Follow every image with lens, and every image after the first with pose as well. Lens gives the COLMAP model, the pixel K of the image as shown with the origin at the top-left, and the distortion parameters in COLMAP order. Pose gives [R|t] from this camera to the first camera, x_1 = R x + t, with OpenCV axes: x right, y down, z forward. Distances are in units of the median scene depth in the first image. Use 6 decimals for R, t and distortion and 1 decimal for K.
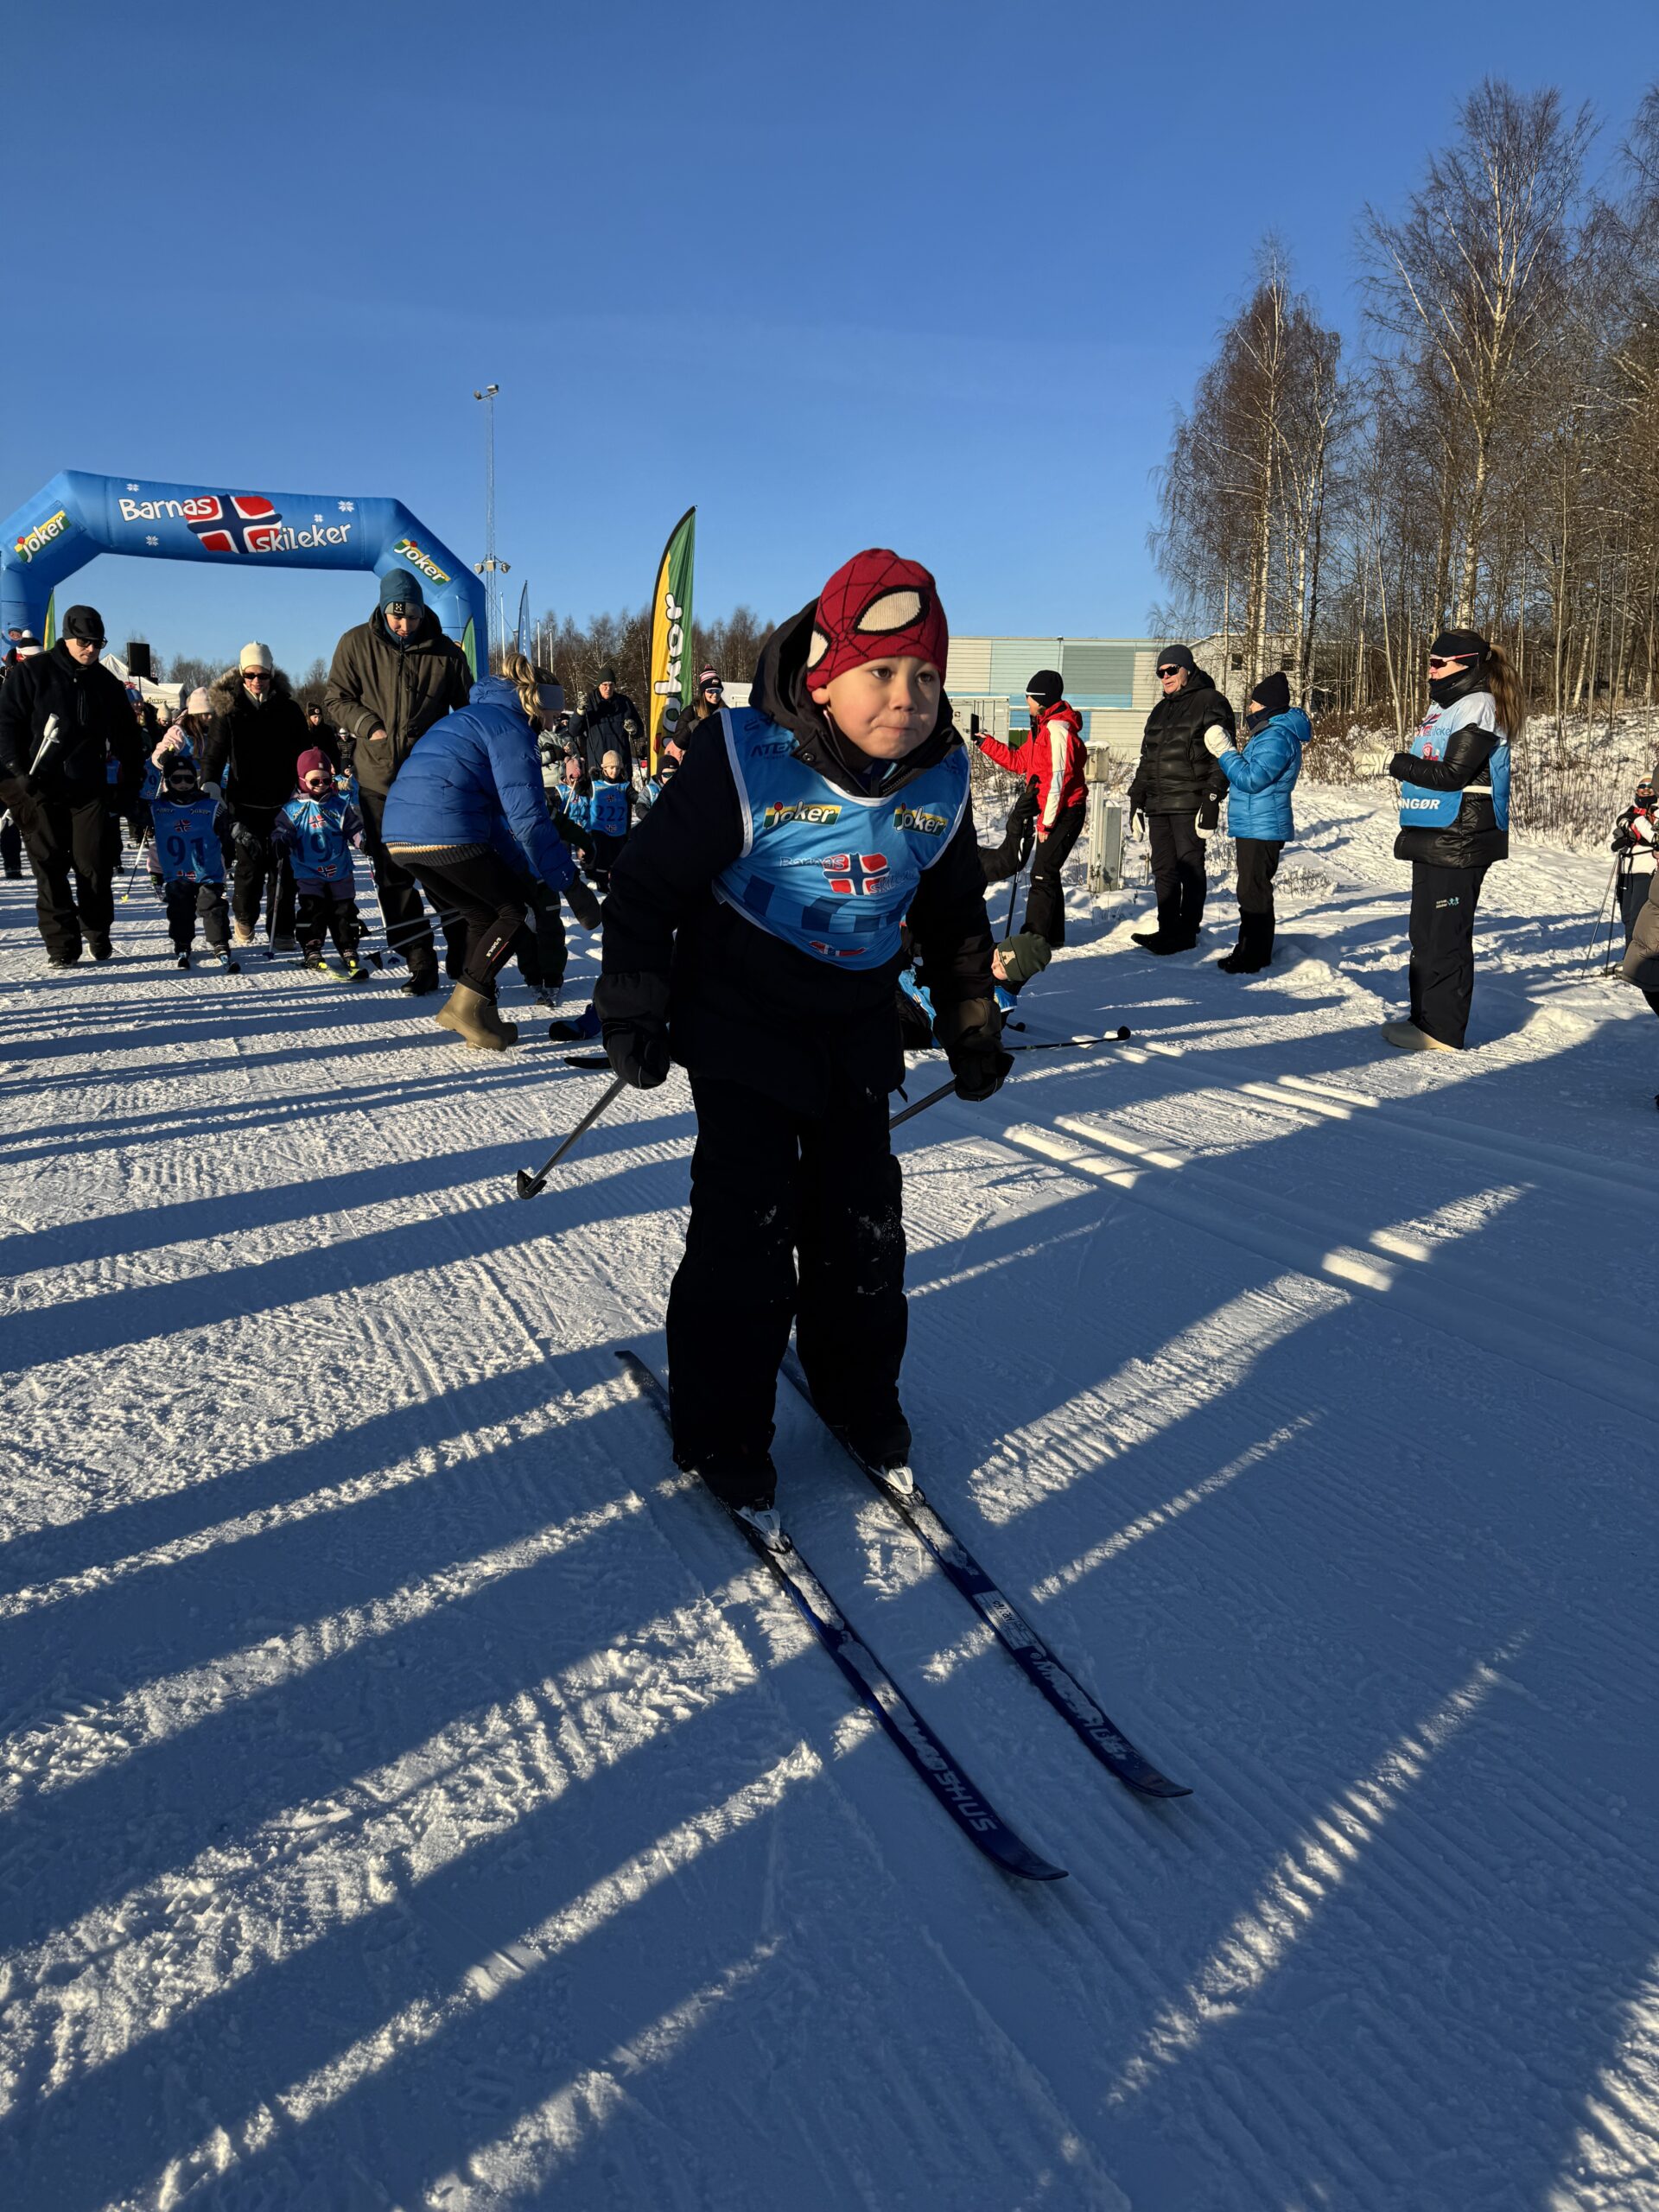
lens RADIAL K [[1549.9, 0, 829.5], [0, 1549.9, 1106.0], [0, 0, 1]] dist [0.069668, -0.100144]
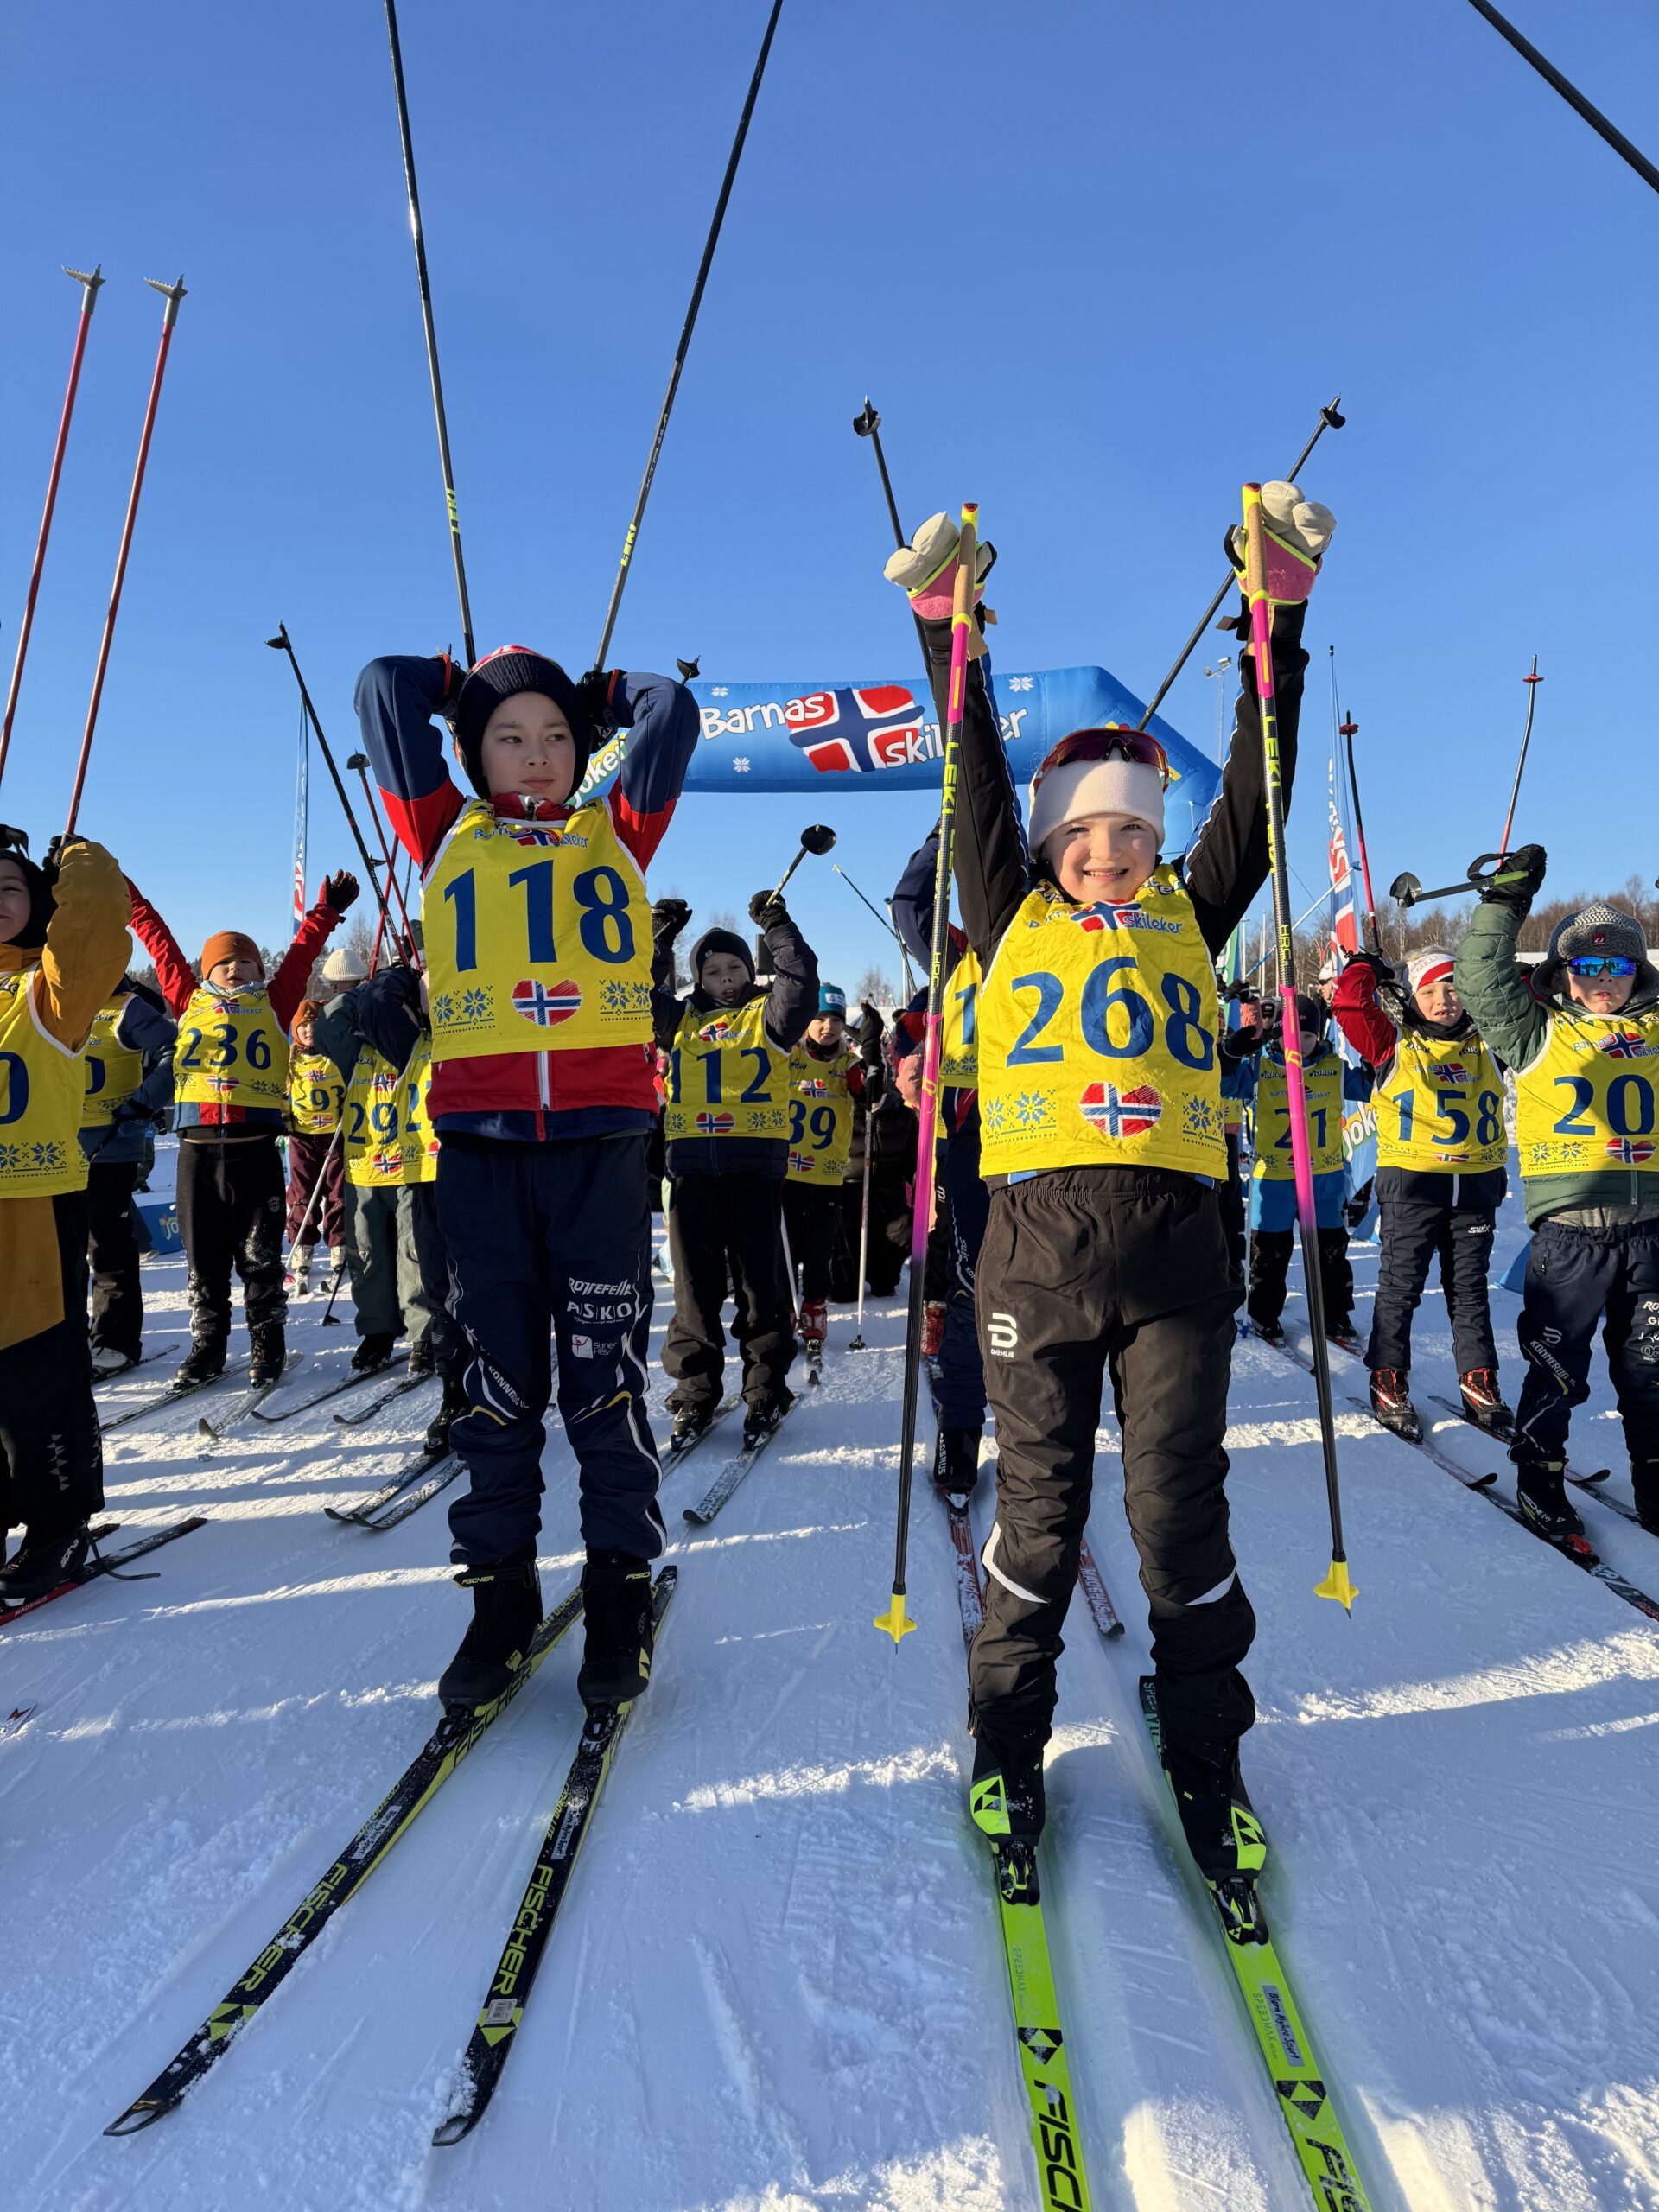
lens RADIAL K [[1563.7, 0, 829.5], [0, 1563.7, 1106.0], [0, 0, 1]] dist [0.069951, -0.066193]
pose [[0.903805, -0.019306, -0.427508, -0.110993], [-0.065203, 0.981106, -0.182152, -0.095173], [0.422948, 0.192505, 0.885470, 0.441803]]
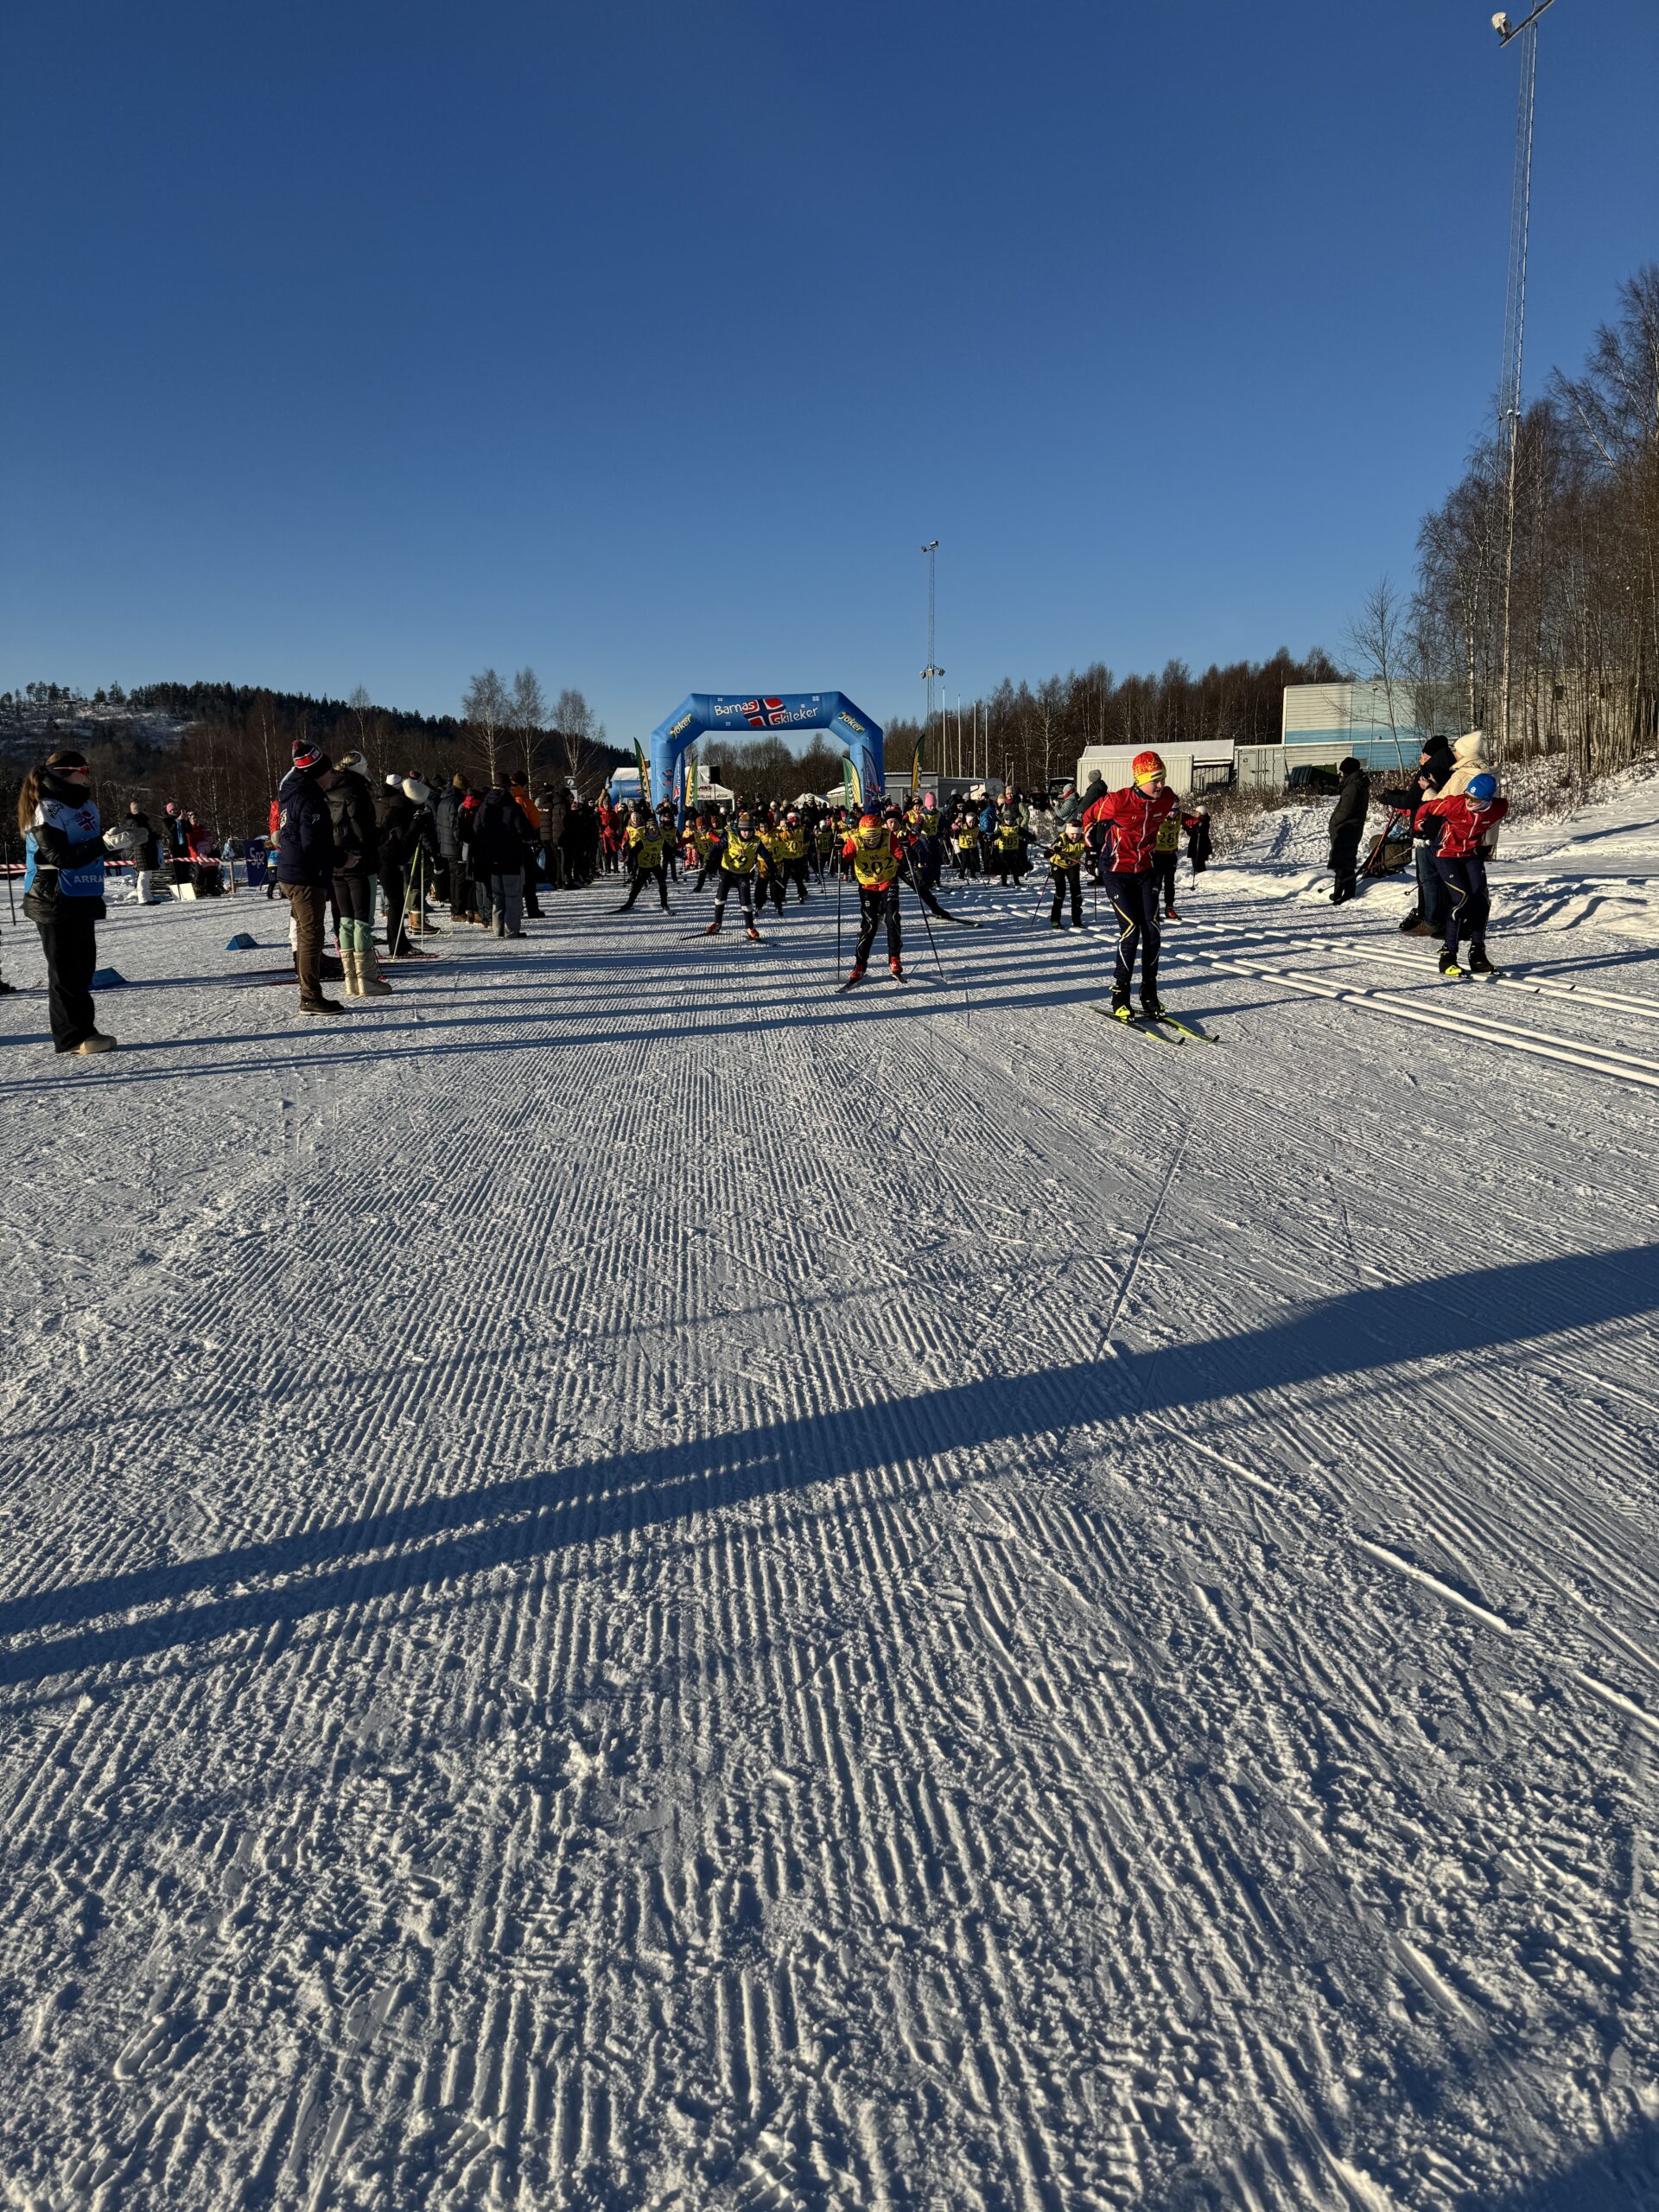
lens RADIAL K [[1563.7, 0, 829.5], [0, 1563.7, 1106.0], [0, 0, 1]] dist [0.069951, -0.066193]
pose [[0.952733, 0.007521, -0.303715, 0.343092], [-0.015172, 0.999624, -0.022839, 0.200455], [0.303429, 0.026367, 0.952489, -0.954868]]
